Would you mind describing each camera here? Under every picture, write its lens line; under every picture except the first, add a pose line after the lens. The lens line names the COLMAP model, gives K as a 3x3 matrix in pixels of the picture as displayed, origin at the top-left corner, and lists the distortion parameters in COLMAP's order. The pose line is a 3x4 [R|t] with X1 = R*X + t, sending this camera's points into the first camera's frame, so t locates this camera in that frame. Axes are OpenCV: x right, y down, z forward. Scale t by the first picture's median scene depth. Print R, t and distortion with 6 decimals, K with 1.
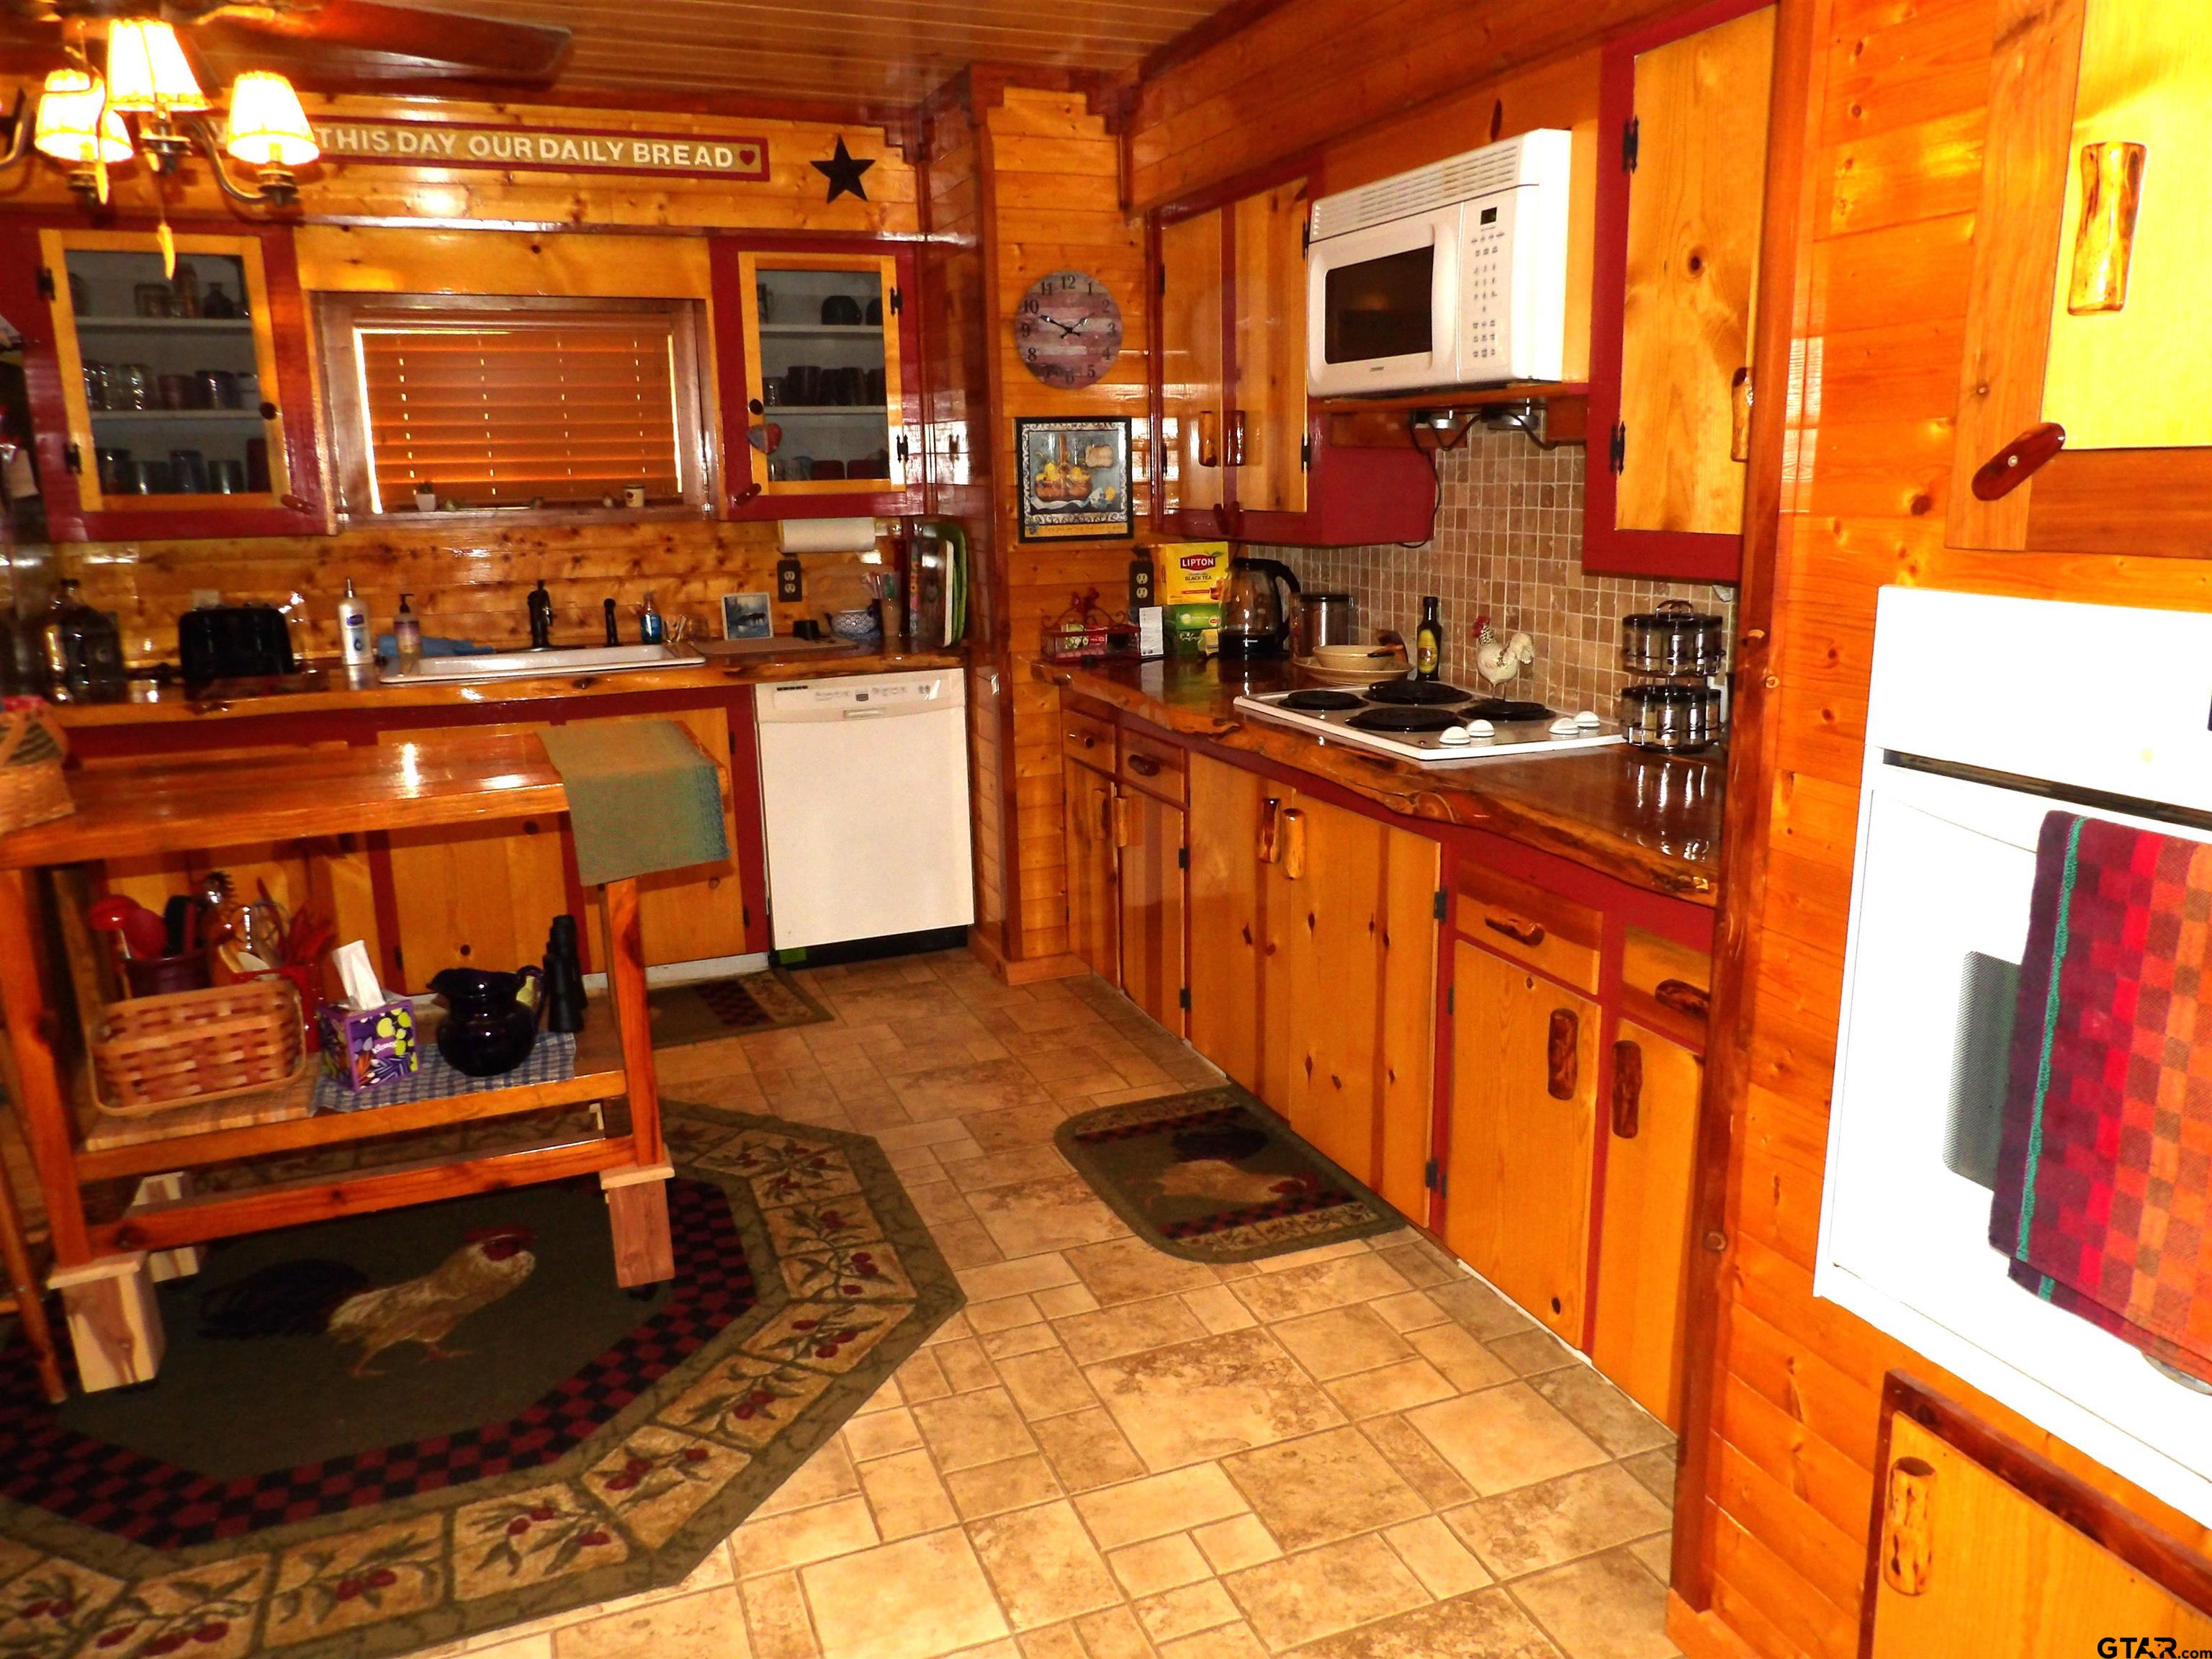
lens RADIAL K [[1579.5, 0, 1106.6], [0, 1579.5, 819.1], [0, 0, 1]] dist [-0.038017, 0.039780]
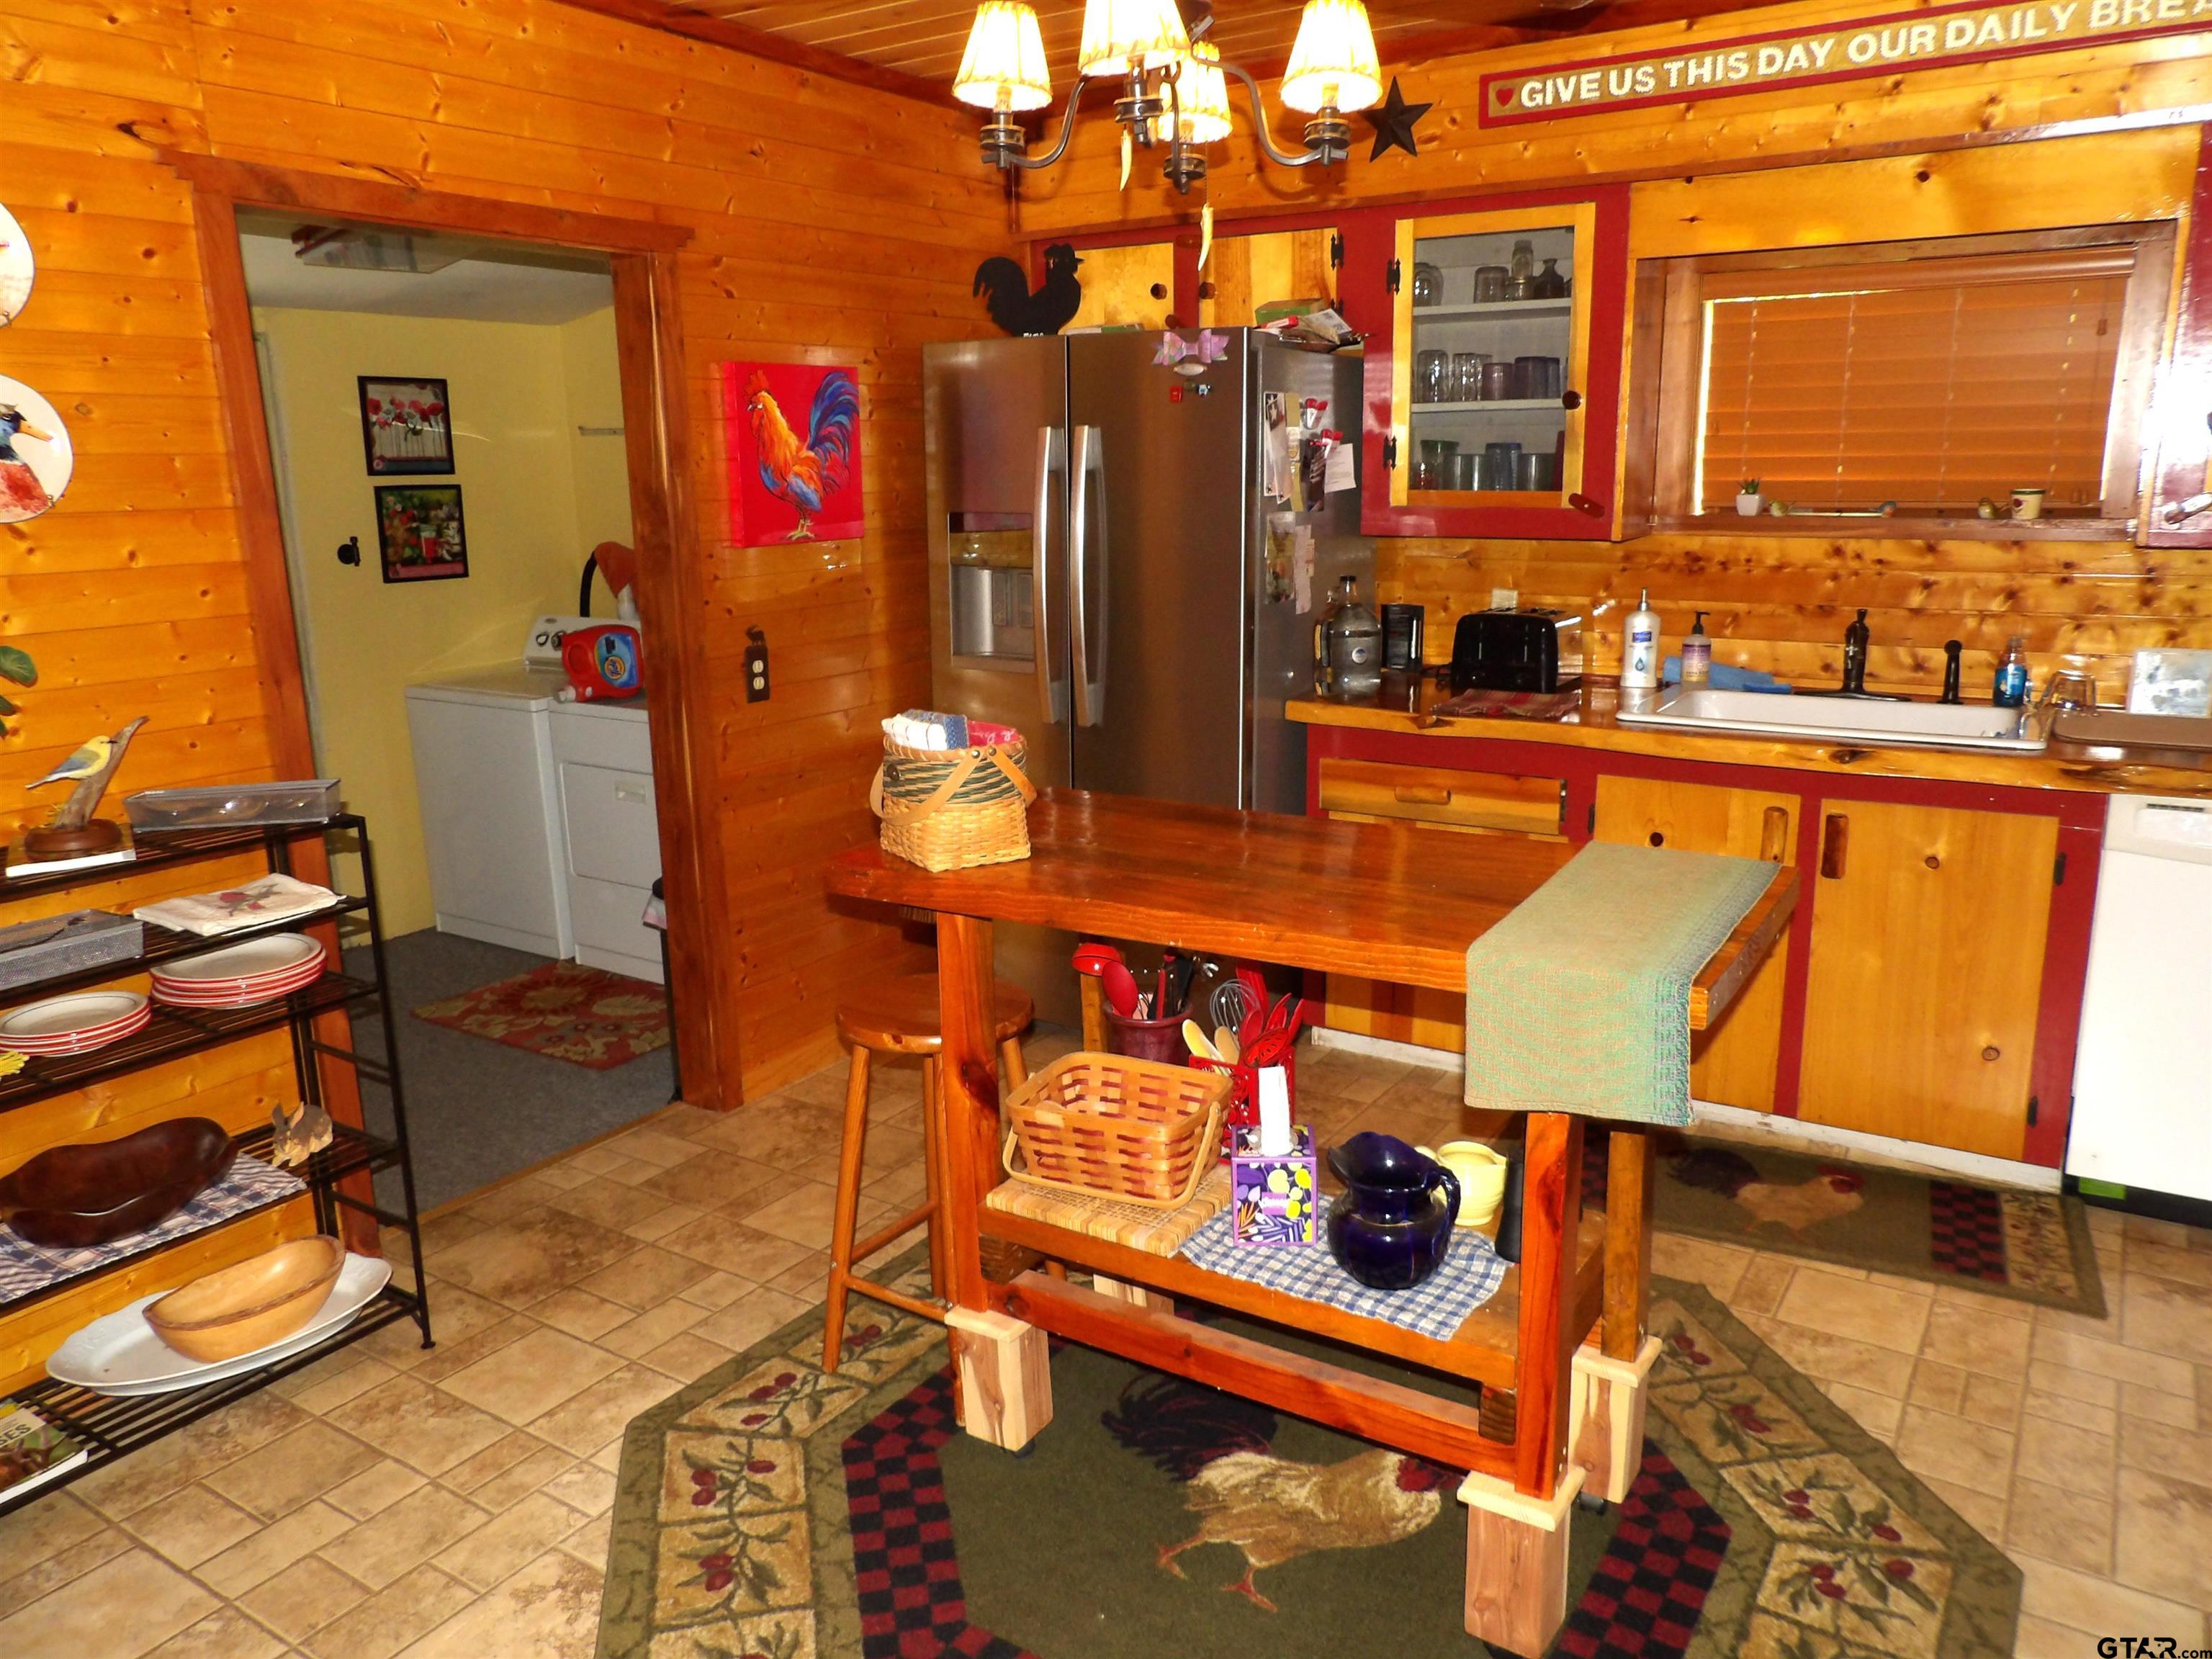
lens RADIAL K [[1579.5, 0, 1095.5], [0, 1579.5, 820.9], [0, 0, 1]] dist [-0.038017, 0.039780]
pose [[0.584569, 0.189081, -0.789004, 0.058770], [-0.171120, 0.979323, 0.107909, -0.076864], [0.793093, 0.071934, 0.604838, 0.264963]]
